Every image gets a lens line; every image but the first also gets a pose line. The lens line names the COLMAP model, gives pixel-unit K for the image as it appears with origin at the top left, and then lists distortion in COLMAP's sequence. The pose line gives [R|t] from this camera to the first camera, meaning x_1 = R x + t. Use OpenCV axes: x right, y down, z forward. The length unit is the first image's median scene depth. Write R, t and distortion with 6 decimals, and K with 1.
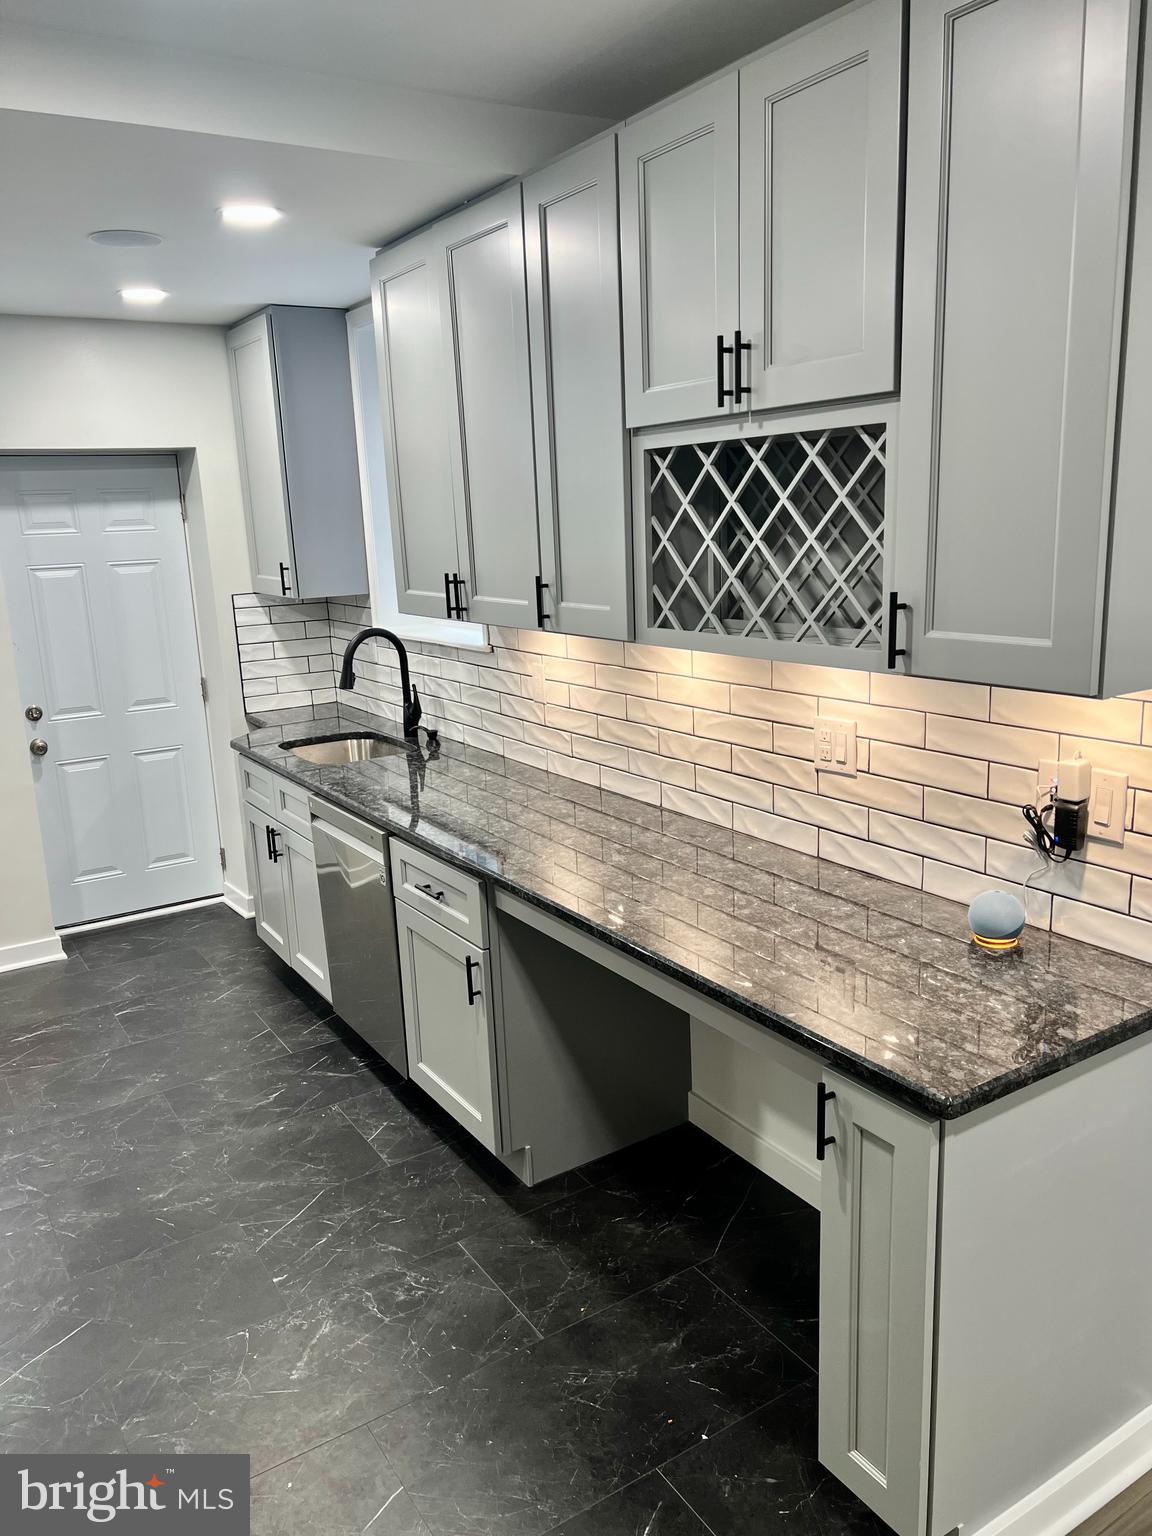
lens RADIAL K [[1153.3, 0, 566.0], [0, 1153.3, 774.0], [0, 0, 1]] dist [0.119280, -0.182166]
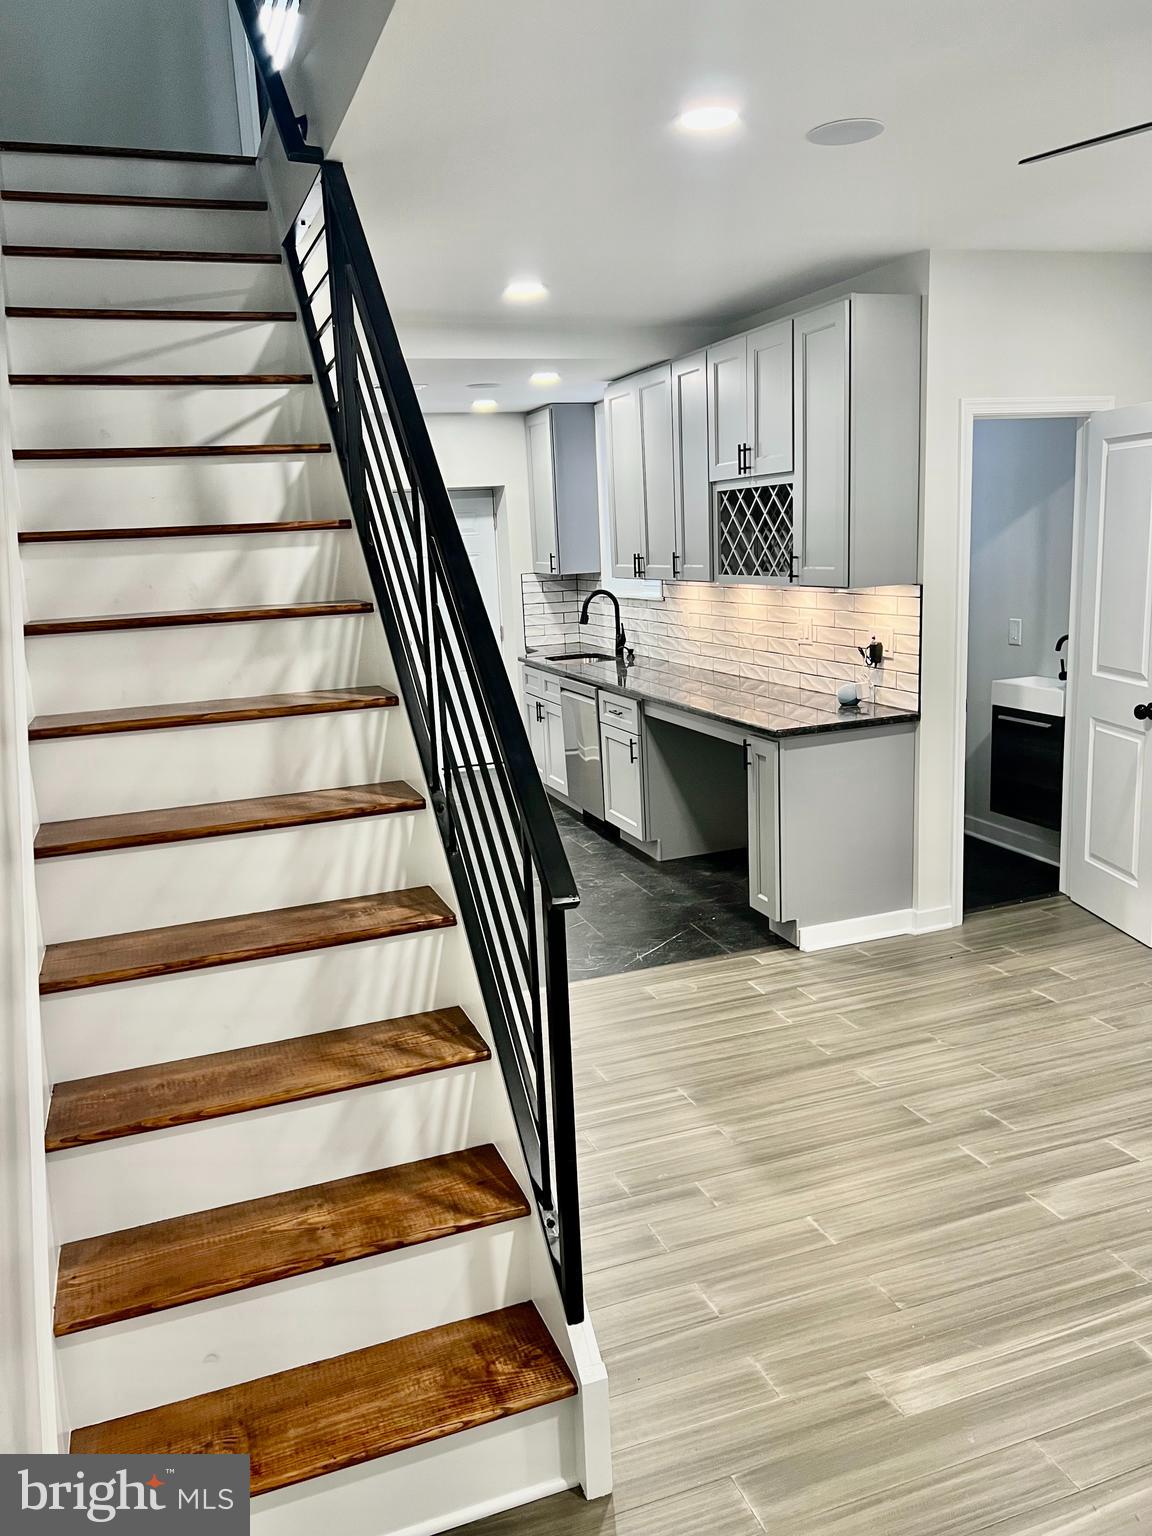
lens RADIAL K [[1153.3, 0, 566.0], [0, 1153.3, 774.0], [0, 0, 1]] dist [0.119280, -0.182166]
pose [[0.975528, 0.039052, -0.216377, 0.233388], [-0.041248, 0.999133, -0.005637, 0.223154], [0.215970, 0.014424, 0.976294, -0.961449]]
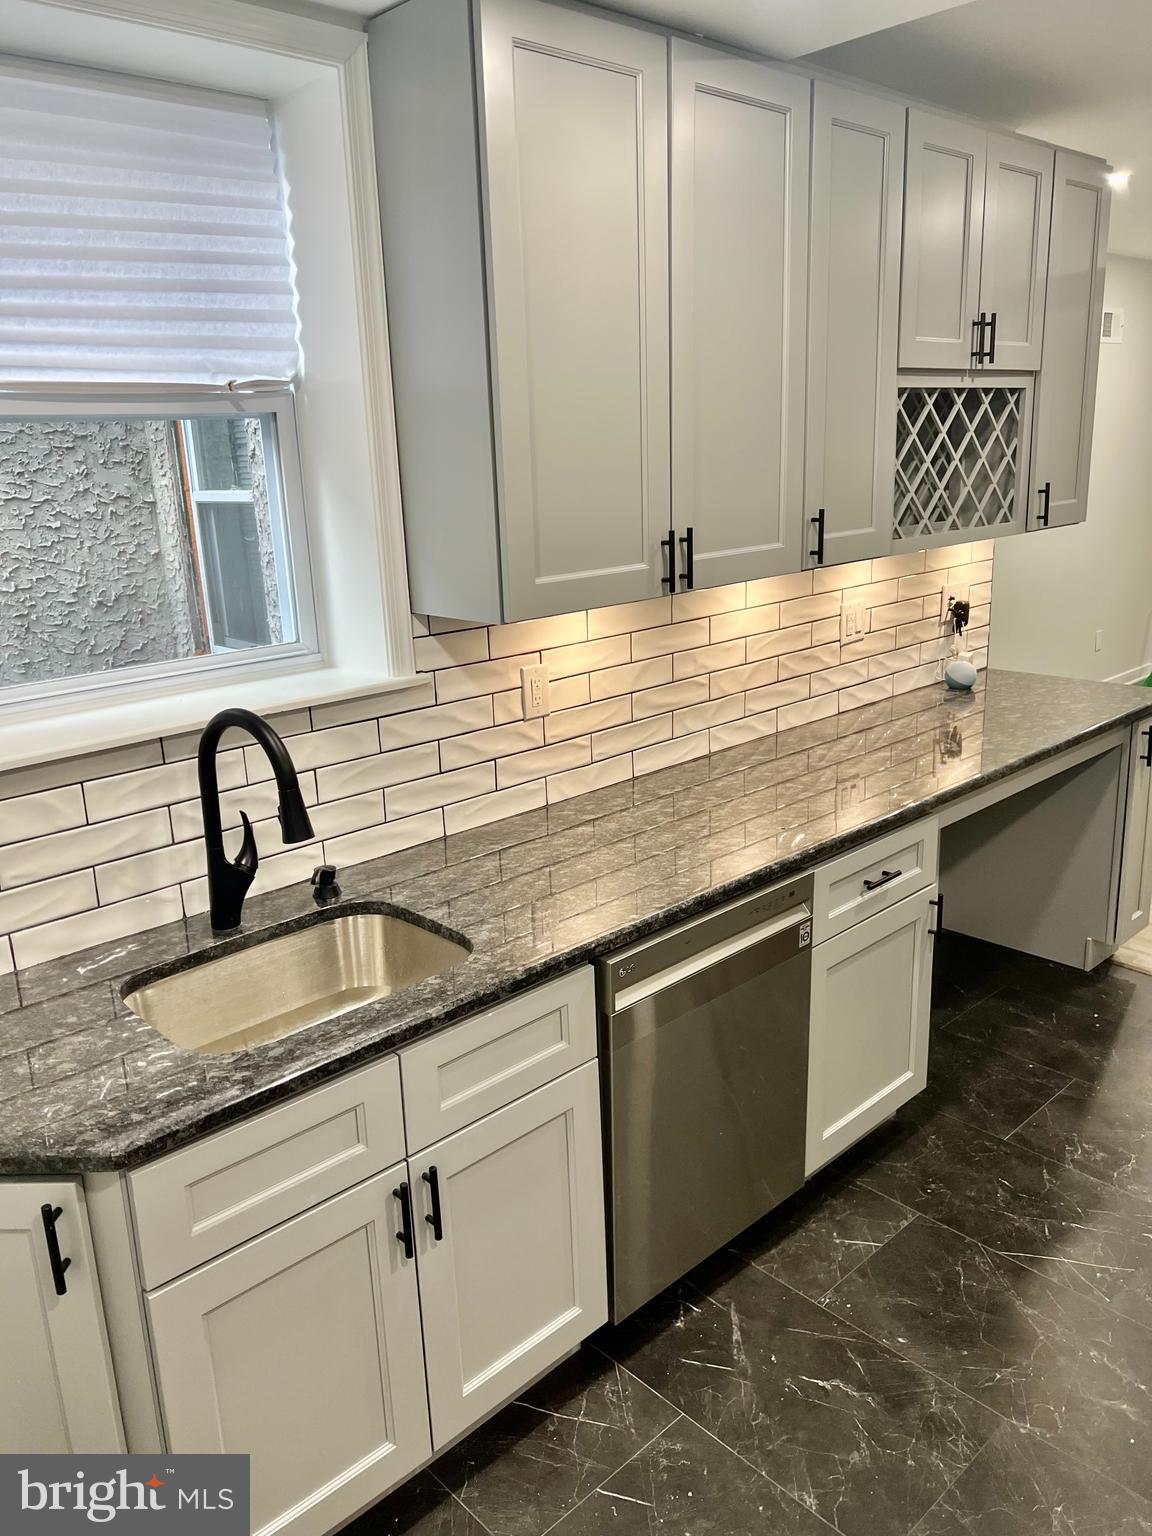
lens RADIAL K [[1168.0, 0, 575.2], [0, 1168.0, 748.5], [0, 0, 1]] dist [0.030293, -0.003888]
pose [[-0.196277, -0.199835, 0.959970, -0.887078], [0.265041, 0.931758, 0.248153, -0.264429], [-0.944049, 0.303138, -0.129918, 1.298891]]
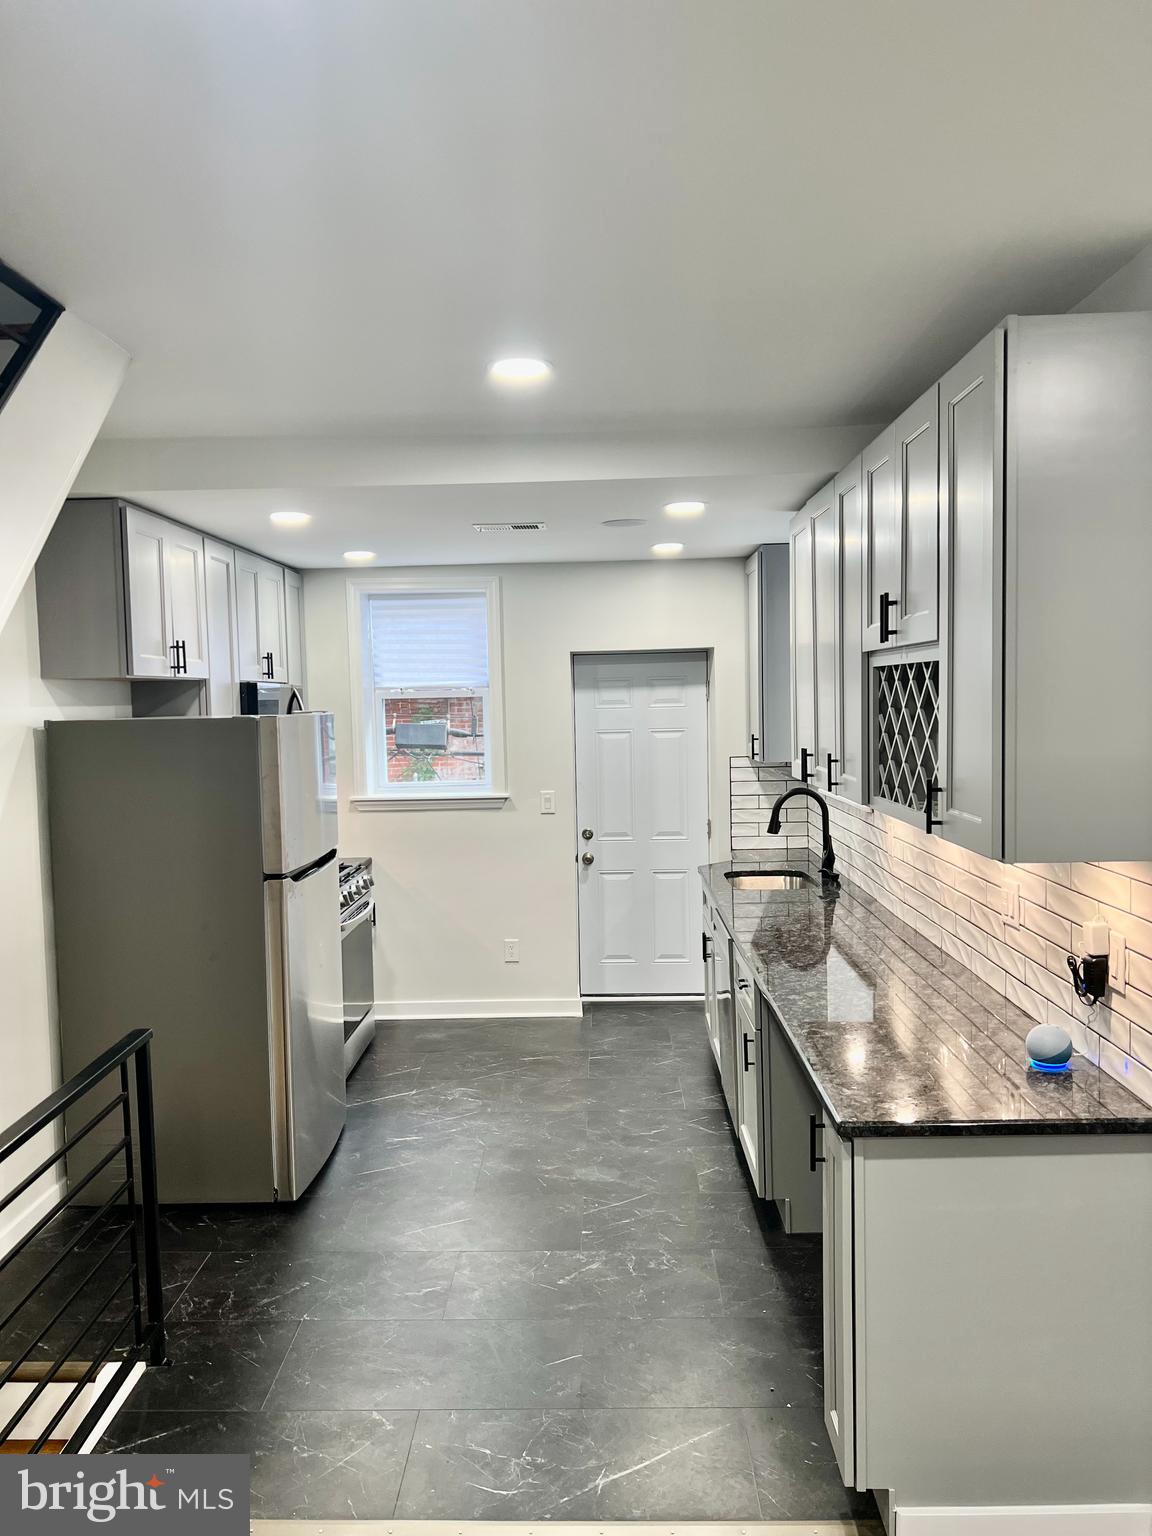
lens RADIAL K [[1153.3, 0, 566.0], [0, 1153.3, 774.0], [0, 0, 1]] dist [0.119280, -0.182166]
pose [[0.830801, 0.060000, -0.553327, 0.438473], [-0.134997, 0.986208, -0.095755, 0.018935], [0.539950, 0.154251, 0.827442, -0.245262]]
